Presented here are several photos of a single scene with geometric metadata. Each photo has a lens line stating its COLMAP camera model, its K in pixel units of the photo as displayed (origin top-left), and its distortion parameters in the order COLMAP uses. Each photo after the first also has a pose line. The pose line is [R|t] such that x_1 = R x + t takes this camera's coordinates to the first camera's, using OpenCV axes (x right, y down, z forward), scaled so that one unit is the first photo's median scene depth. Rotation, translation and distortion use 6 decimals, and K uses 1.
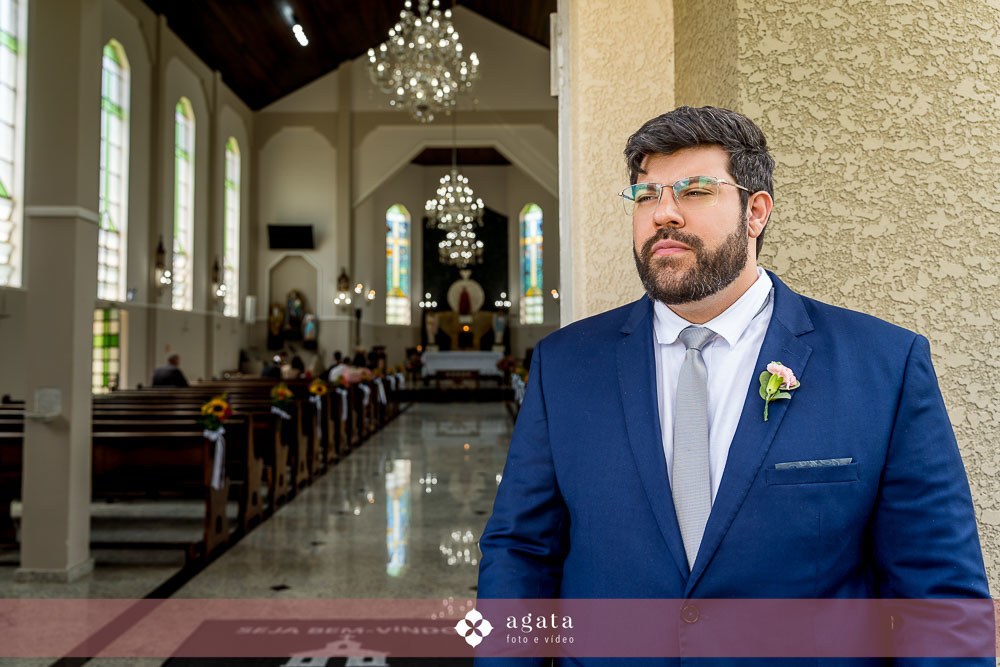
lens RADIAL K [[821.0, 0, 500.0], [0, 821.0, 333.5], [0, 0, 1]] dist [-0.008493, -0.001033]
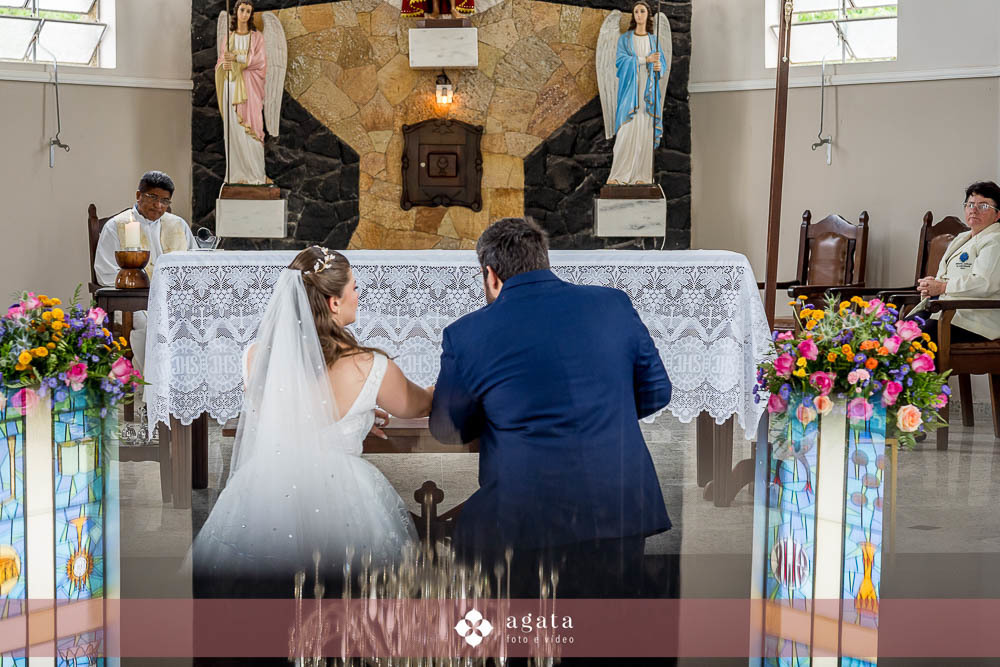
lens RADIAL K [[2333.6, 0, 500.0], [0, 2333.6, 333.5], [0, 0, 1]] dist [-0.065356, 0.208029]
pose [[0.999985, 0.004088, -0.003750, -0.028581], [-0.003750, 0.996283, 0.086060, 0.000336], [0.004088, -0.086044, 0.996283, 0.516460]]
